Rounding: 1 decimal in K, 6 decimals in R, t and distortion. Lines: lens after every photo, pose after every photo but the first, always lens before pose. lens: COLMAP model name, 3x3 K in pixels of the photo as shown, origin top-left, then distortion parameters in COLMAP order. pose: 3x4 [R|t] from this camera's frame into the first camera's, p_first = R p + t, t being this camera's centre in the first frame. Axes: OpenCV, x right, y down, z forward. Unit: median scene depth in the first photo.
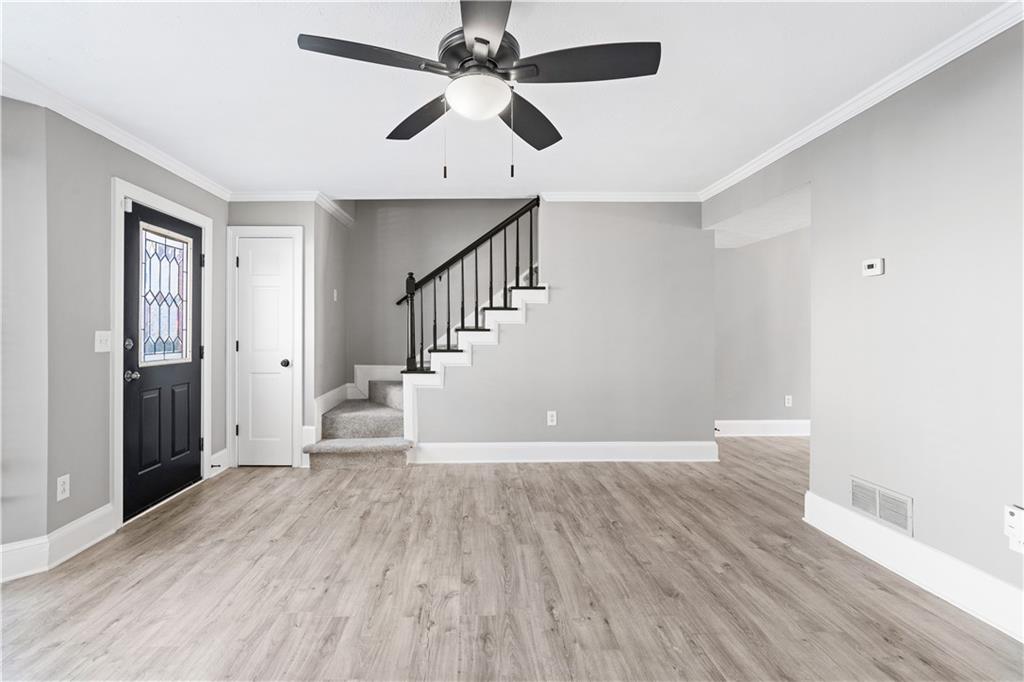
lens RADIAL K [[466.5, 0, 517.6], [0, 466.5, 328.8], [0, 0, 1]] dist [-0.011567, 0.002228]
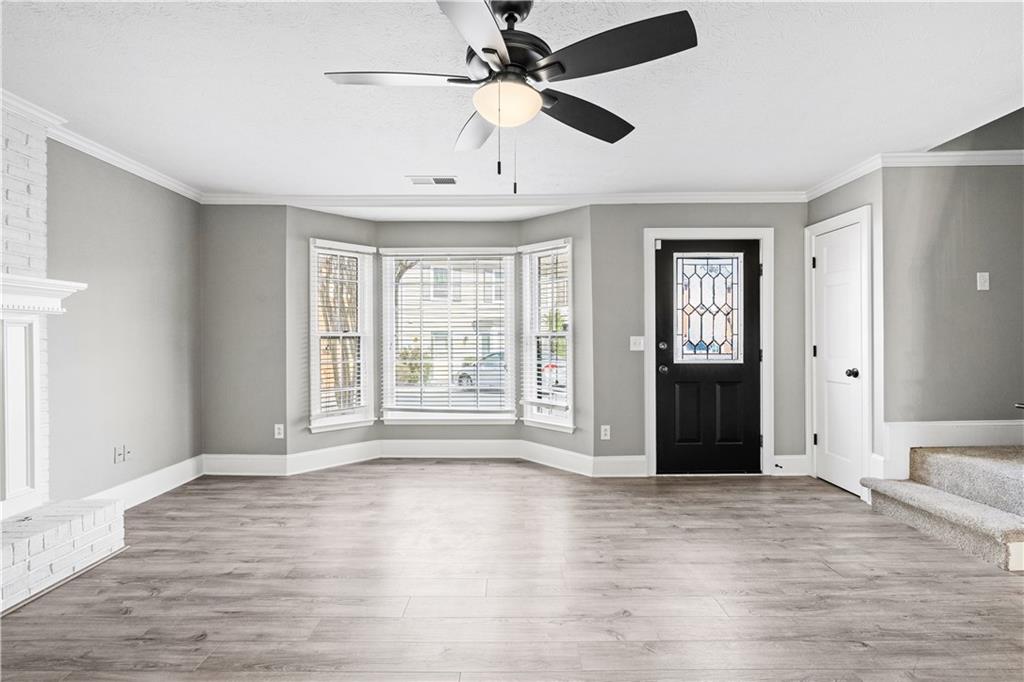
lens RADIAL K [[466.5, 0, 512.6], [0, 466.5, 336.2], [0, 0, 1]] dist [-0.011567, 0.002228]
pose [[-0.069889, -0.005558, -0.997539, 0.575853], [0.008952, 0.999941, -0.006199, 0.010618], [0.997515, -0.009363, -0.069835, 0.671846]]
